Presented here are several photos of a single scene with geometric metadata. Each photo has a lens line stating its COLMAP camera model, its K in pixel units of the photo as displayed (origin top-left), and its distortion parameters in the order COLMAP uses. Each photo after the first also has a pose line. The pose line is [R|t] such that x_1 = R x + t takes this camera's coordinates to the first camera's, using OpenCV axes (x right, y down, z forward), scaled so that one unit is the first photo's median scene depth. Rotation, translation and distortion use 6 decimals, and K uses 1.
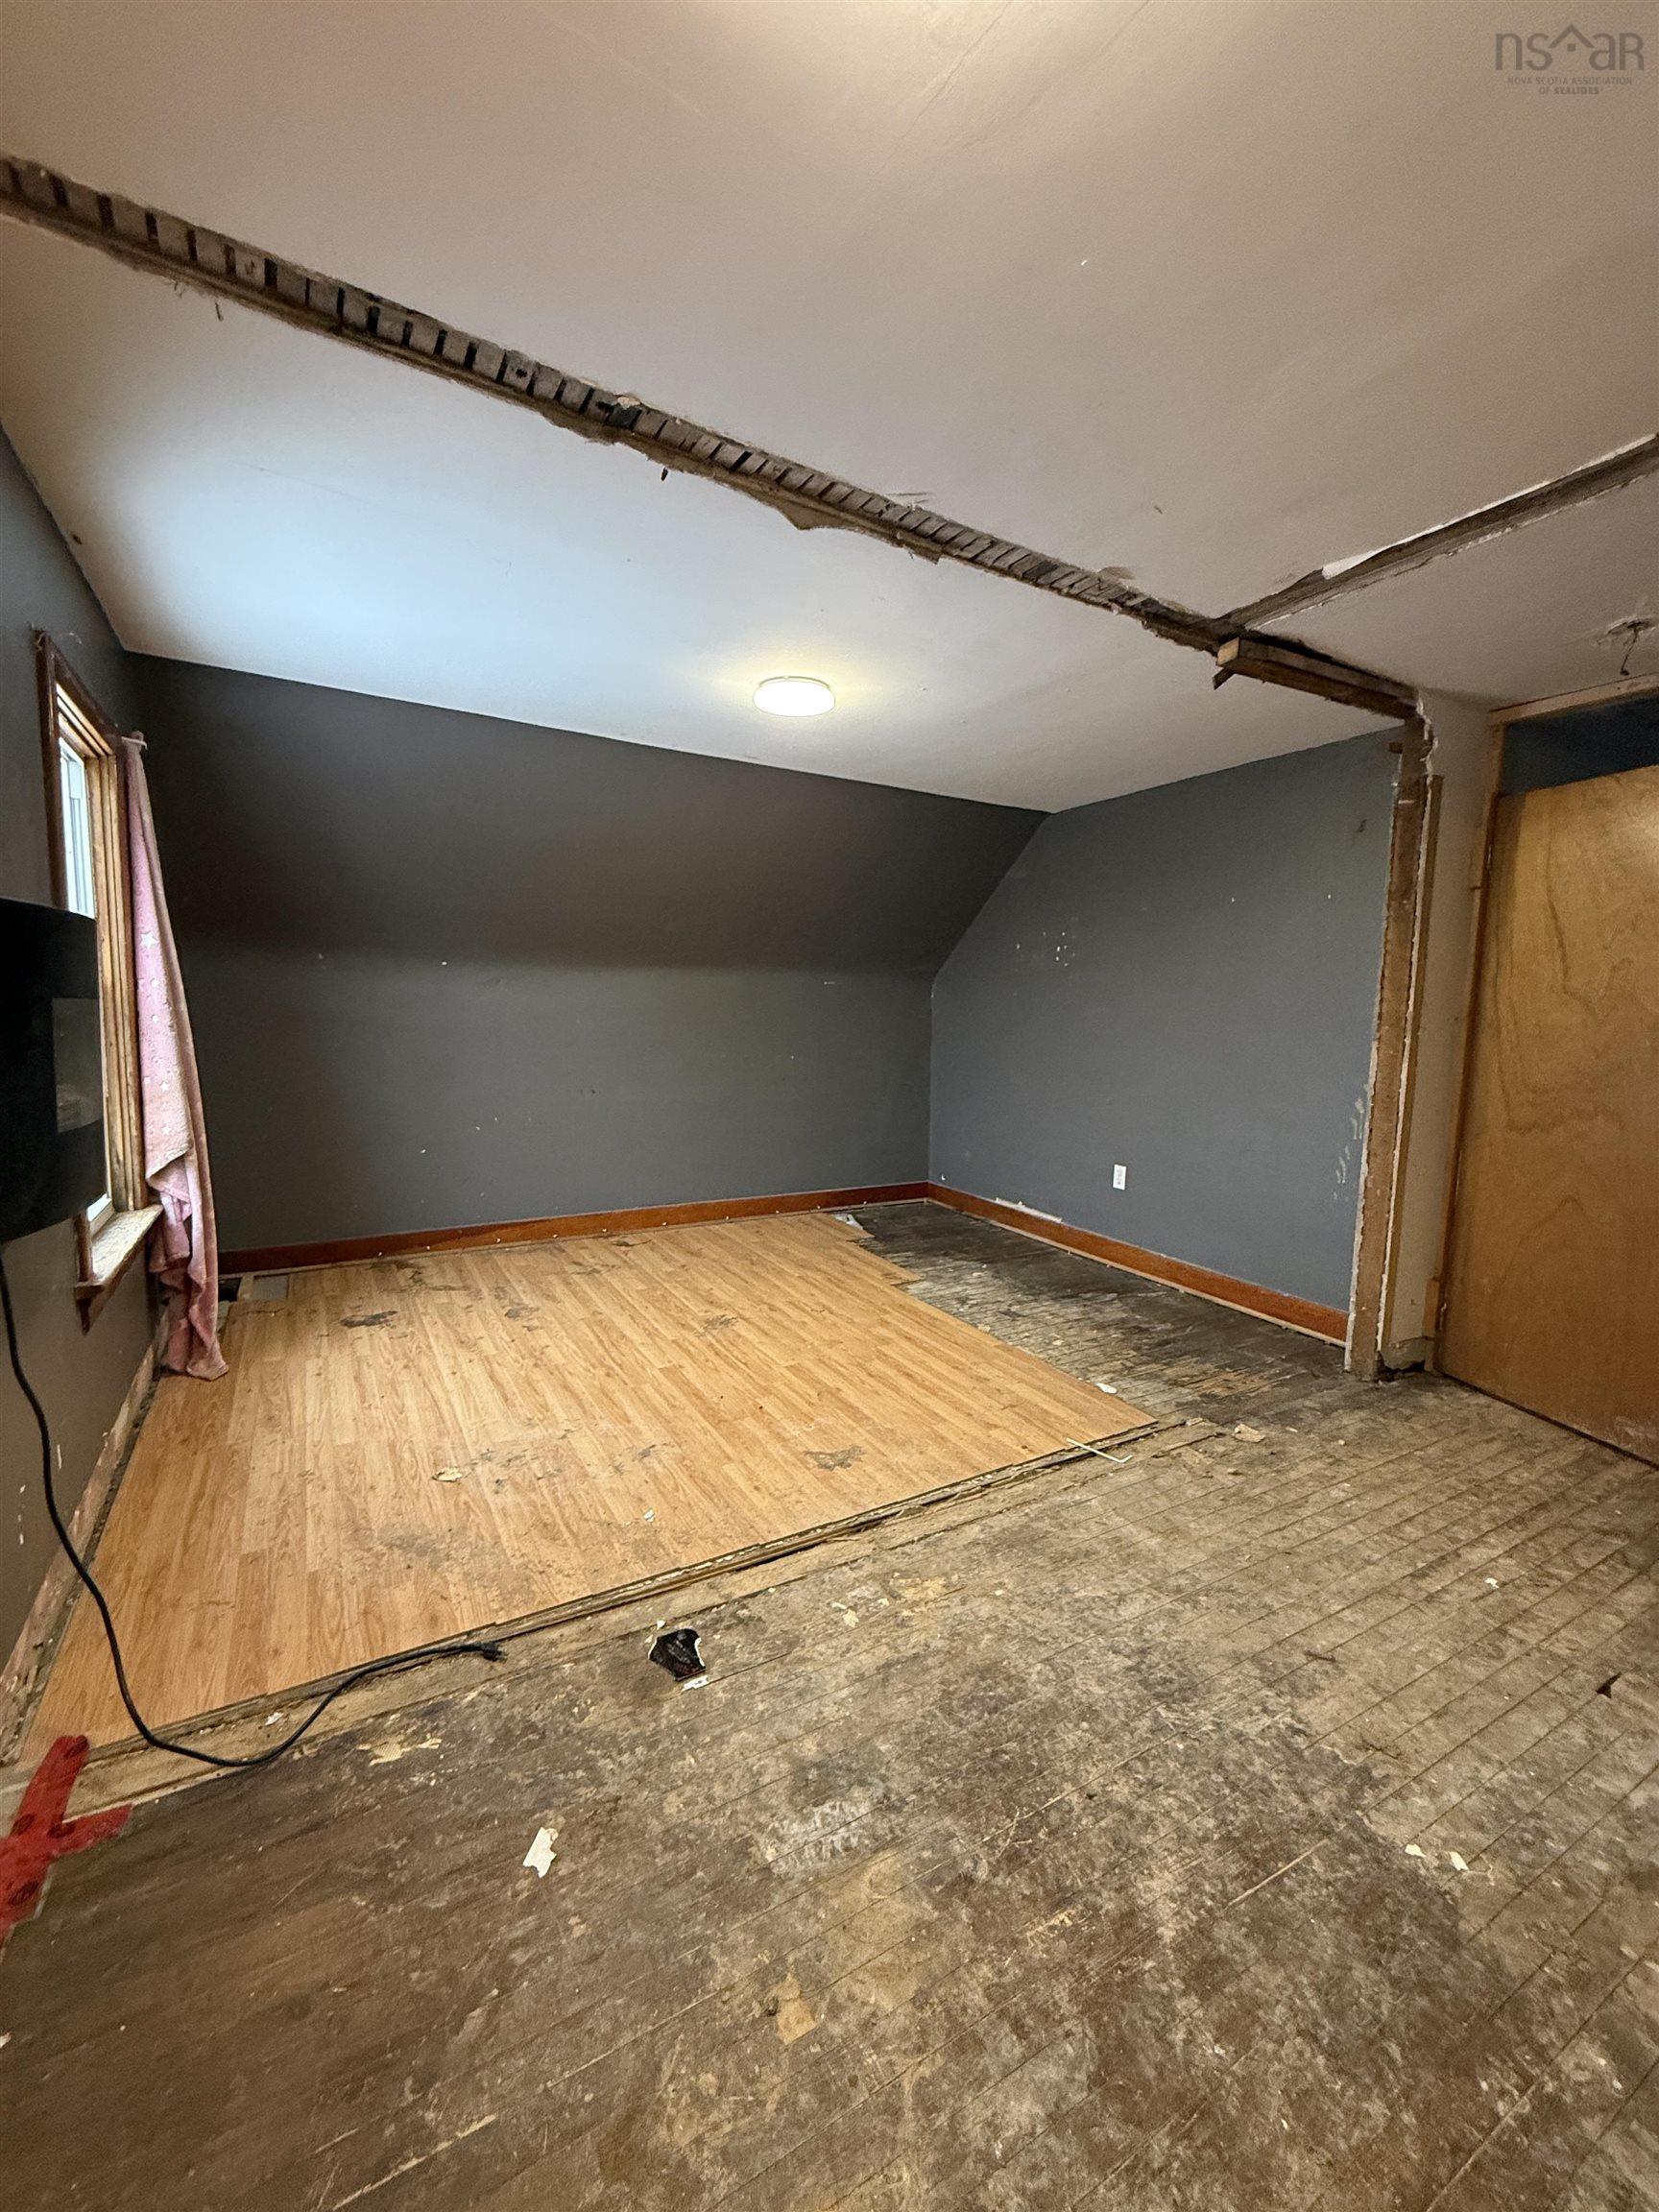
lens RADIAL K [[879.5, 0, 830.6], [0, 879.5, 1098.2], [0, 0, 1]] dist [-0.000897, 0.000437]
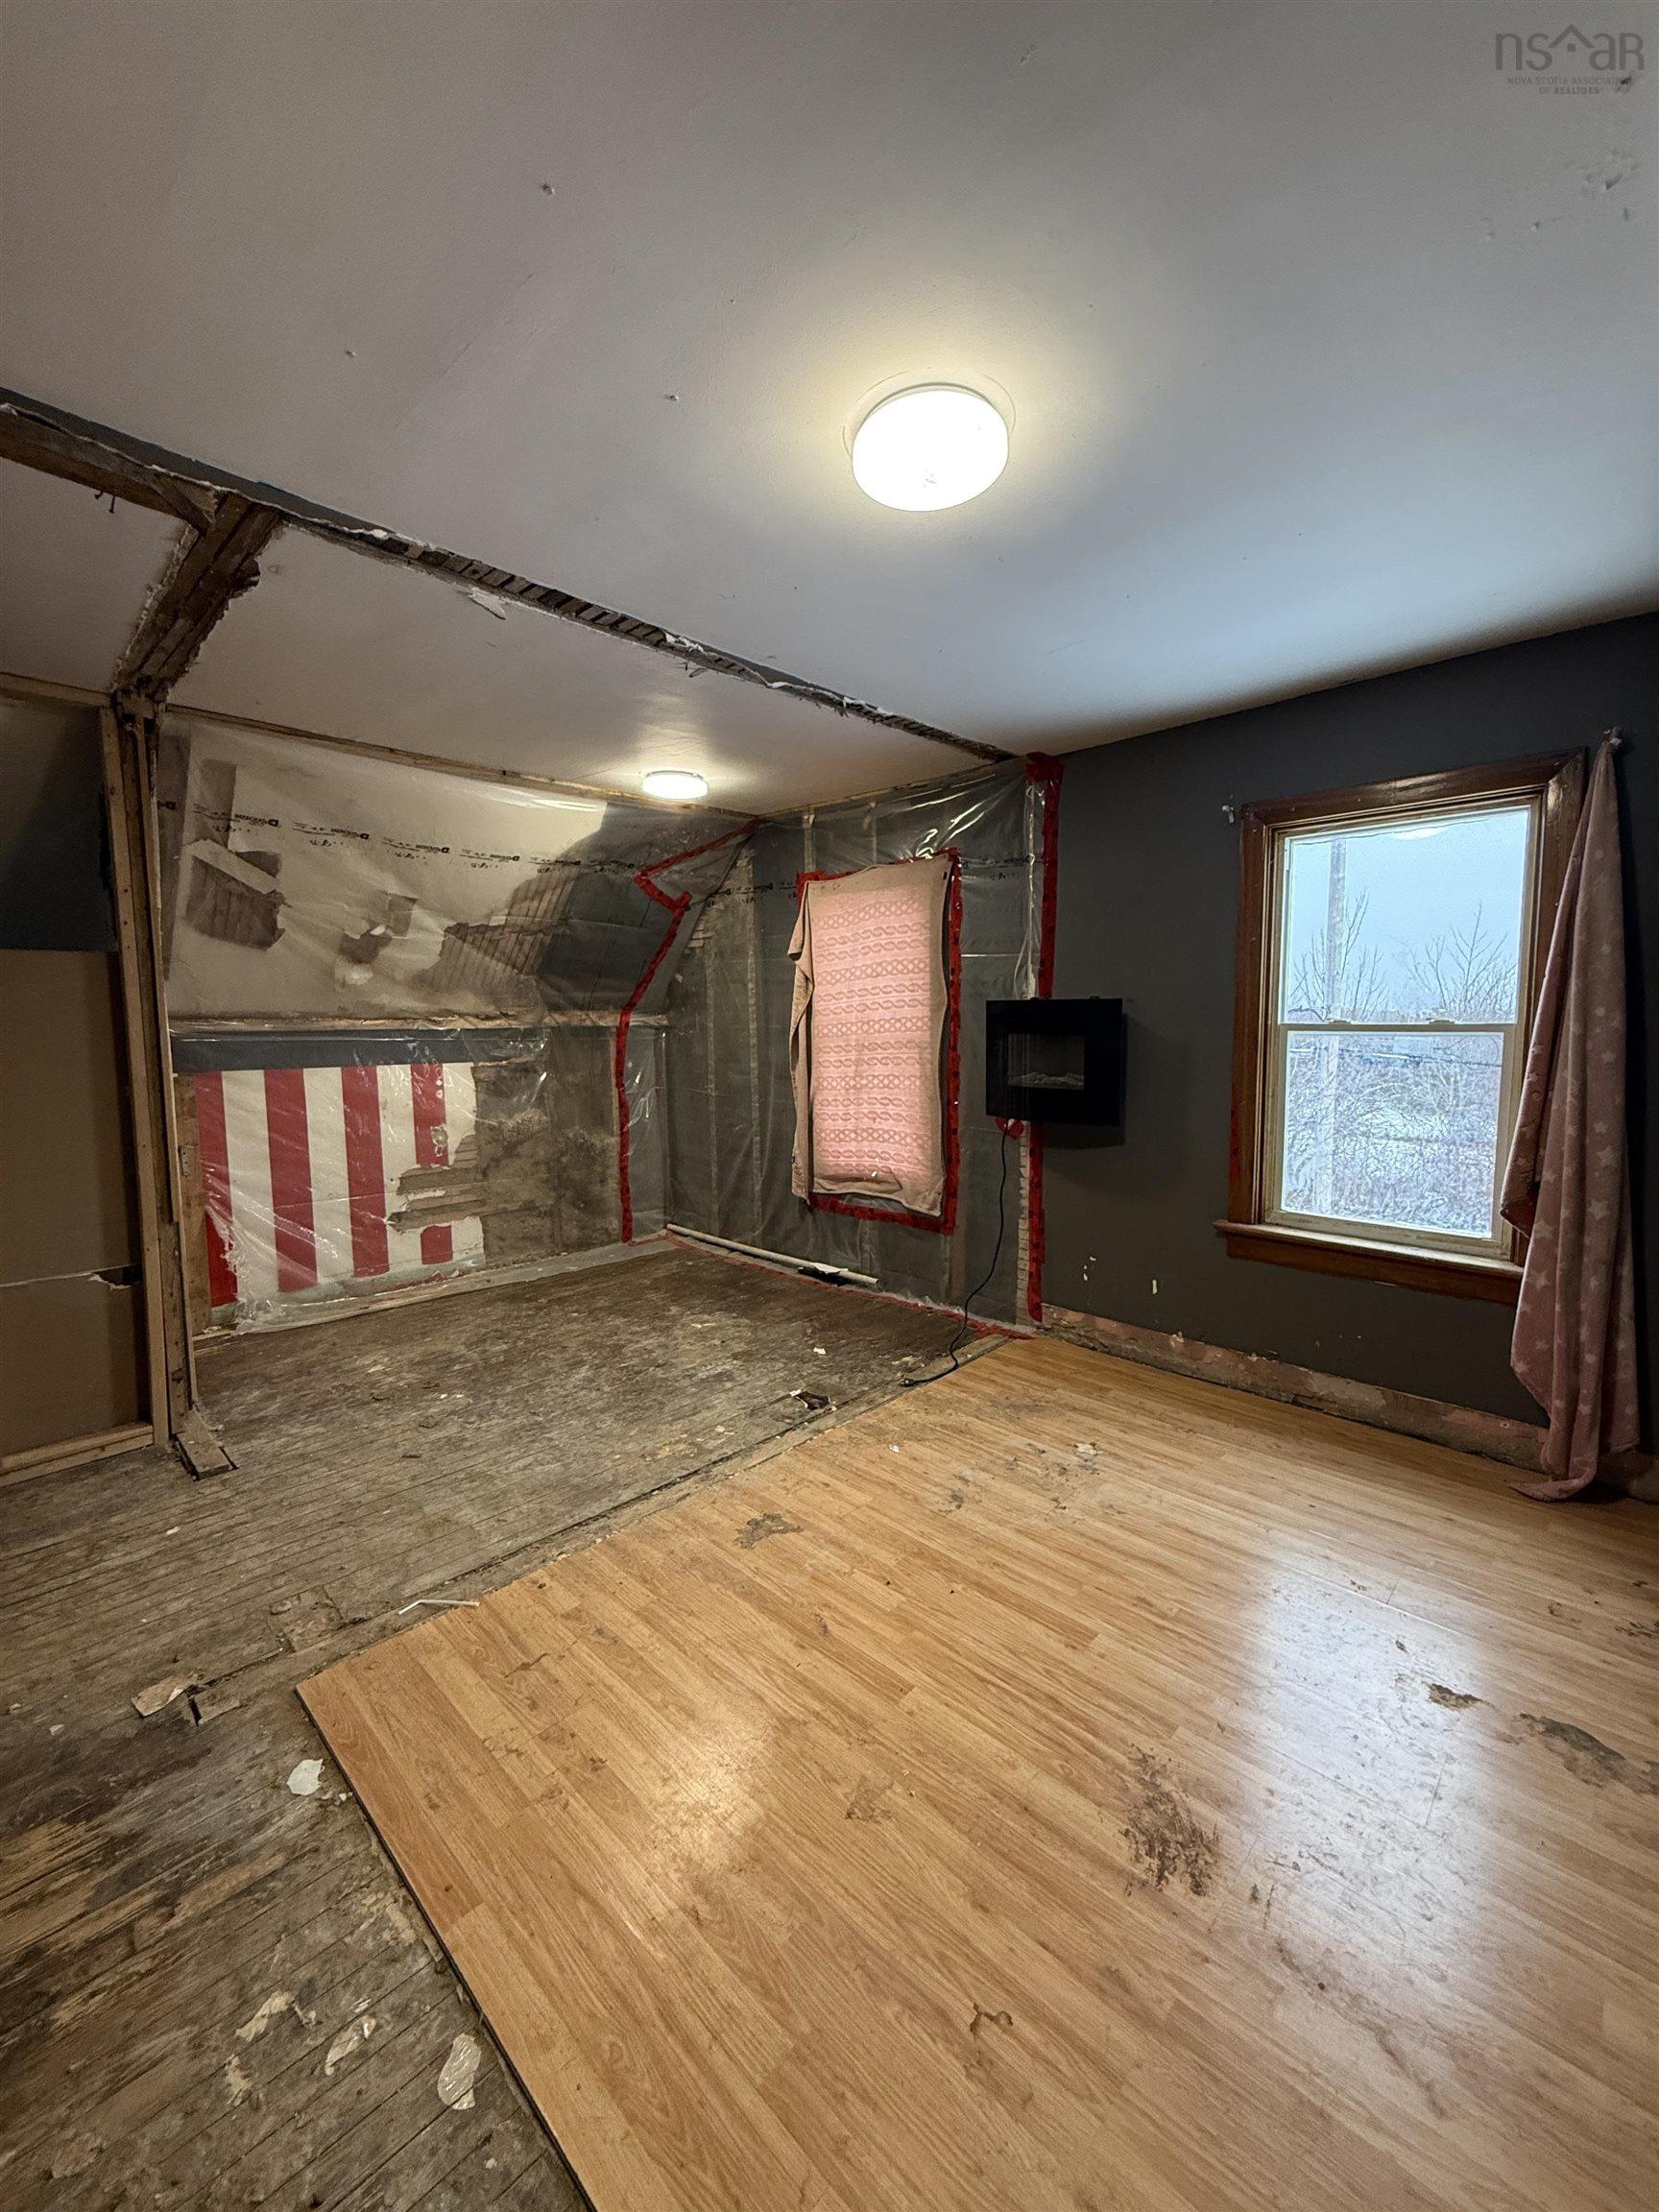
lens RADIAL K [[879.5, 0, 830.6], [0, 879.5, 1098.2], [0, 0, 1]] dist [-0.000897, 0.000437]
pose [[-0.964601, 0.010535, -0.263502, 0.144870], [-0.040318, 0.981563, 0.186838, -0.170832], [0.260612, 0.190848, -0.946392, 1.467993]]
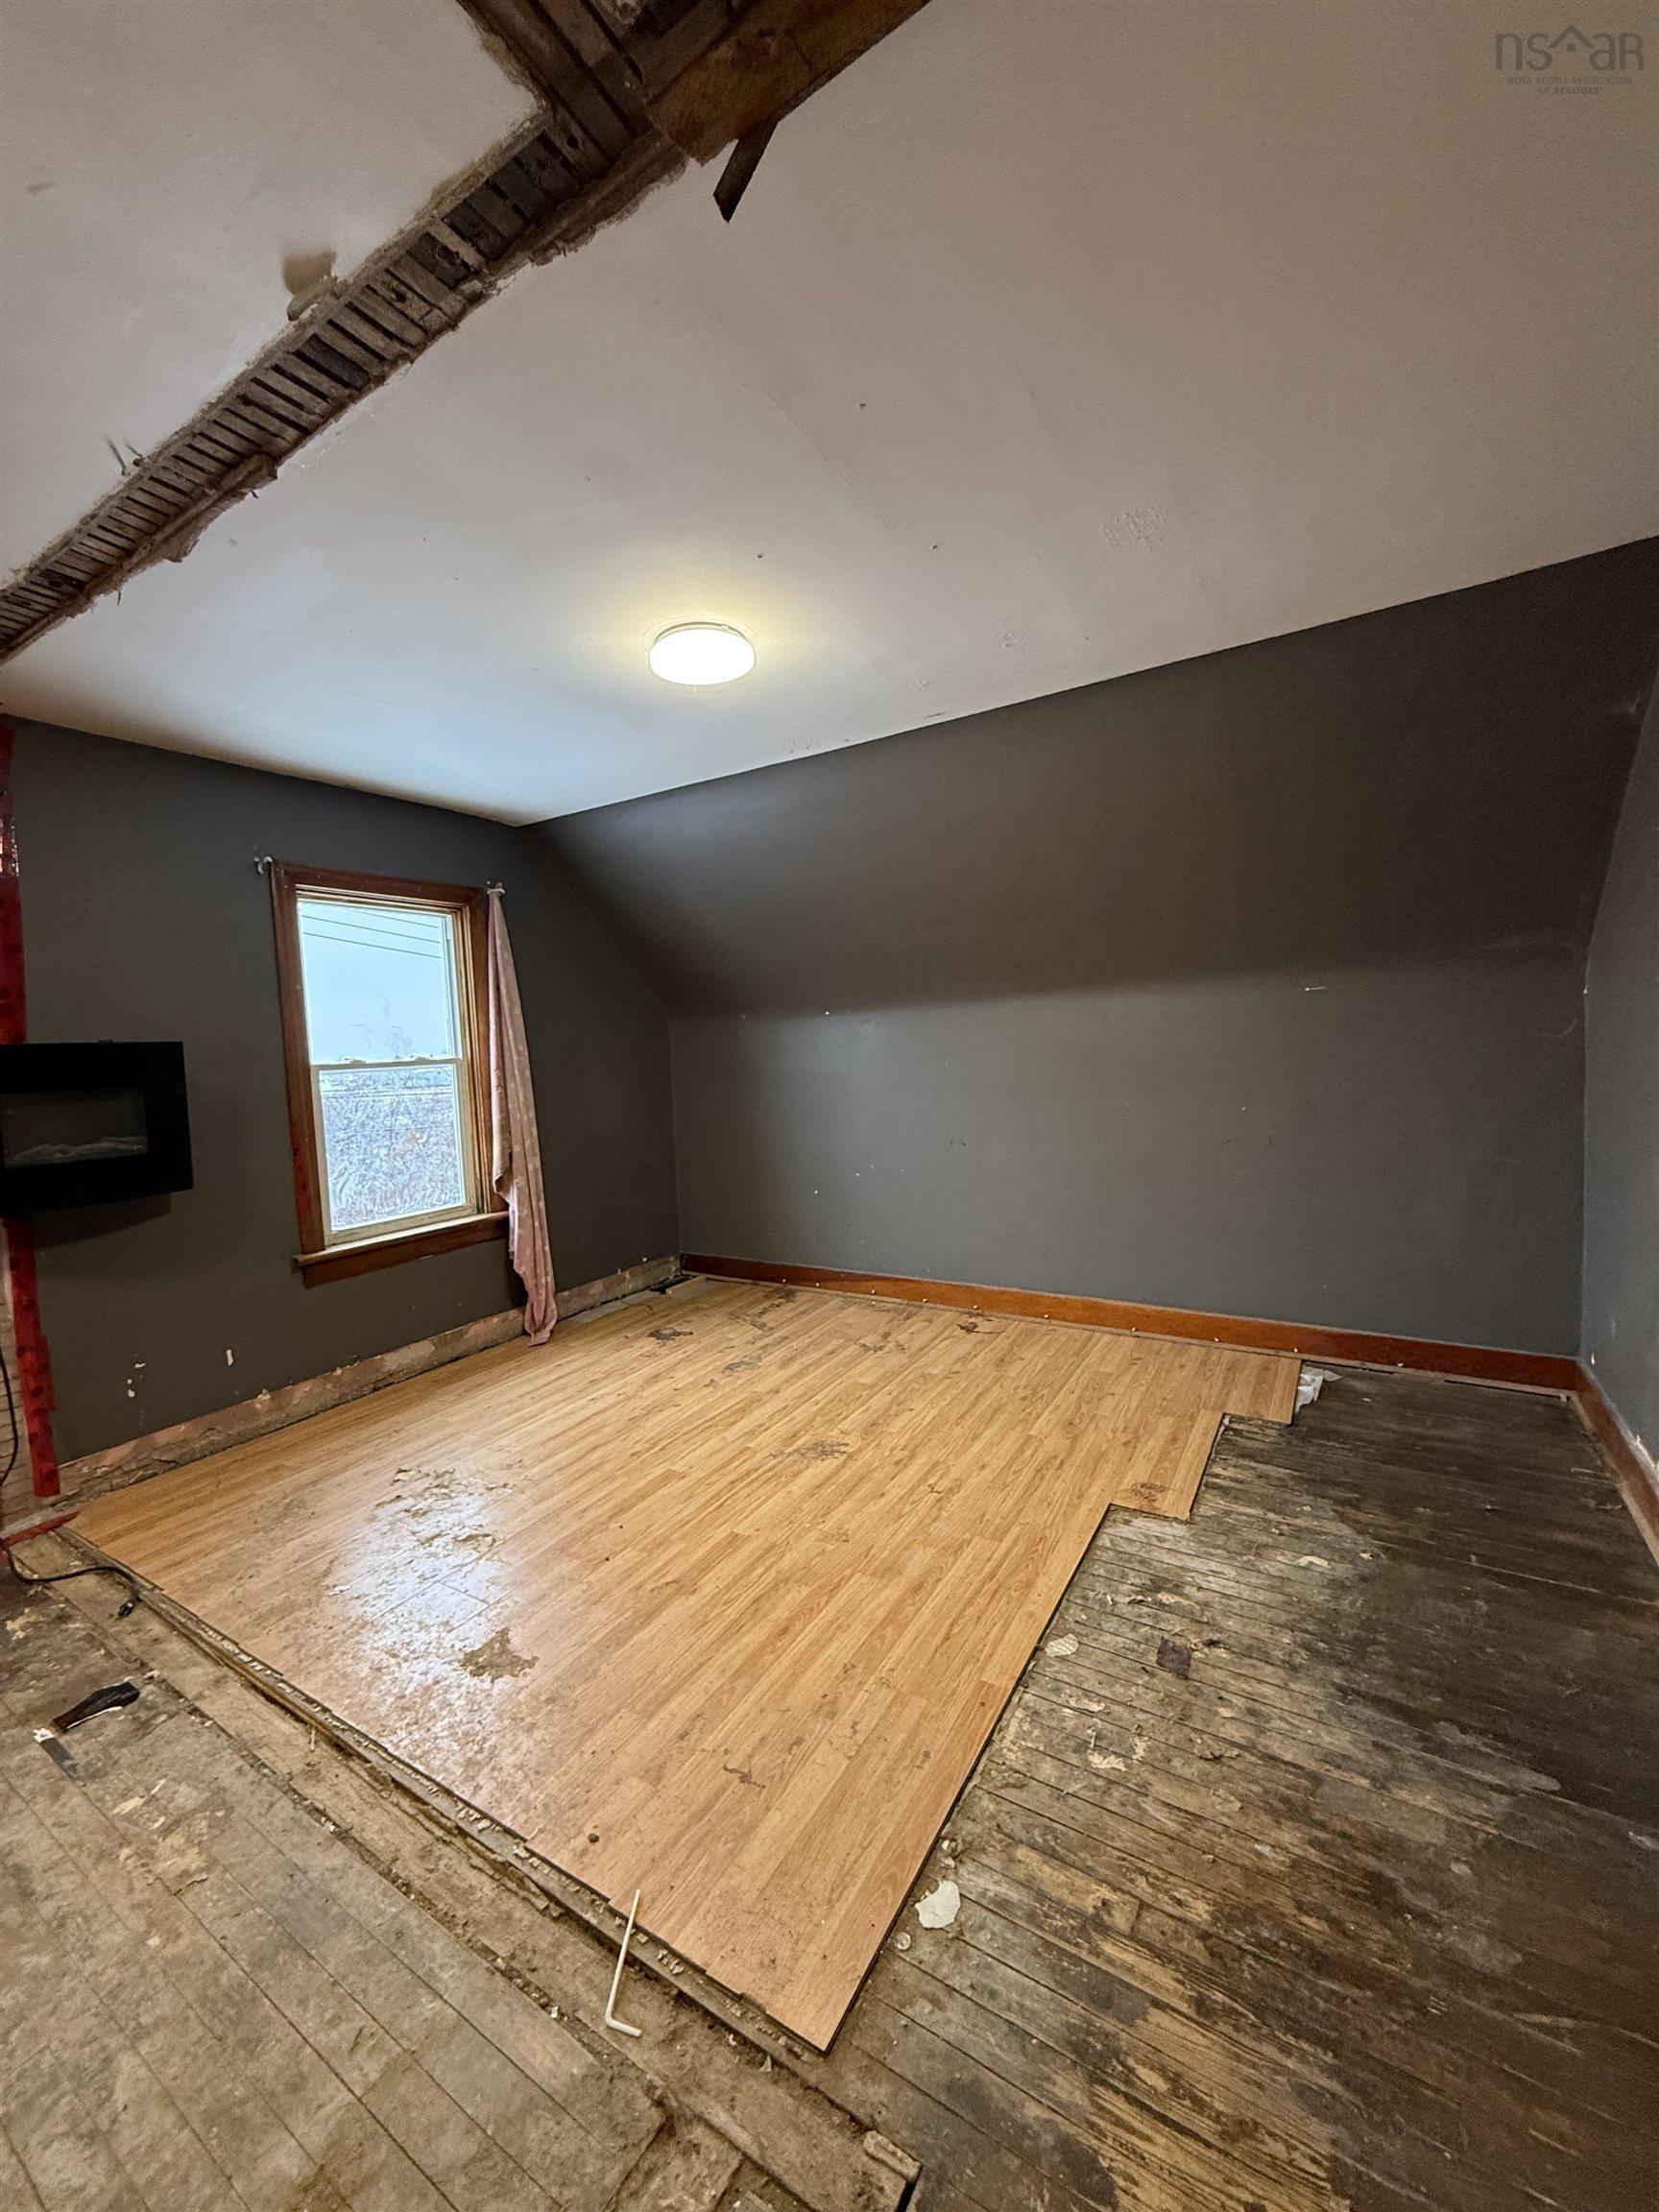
lens RADIAL K [[879.5, 0, 830.6], [0, 879.5, 1098.2], [0, 0, 1]] dist [-0.000897, 0.000437]
pose [[0.467659, 0.015760, -0.883769, 0.659220], [-0.036519, 0.999332, -0.001504, -0.070749], [0.883154, 0.032977, 0.467922, 0.718288]]
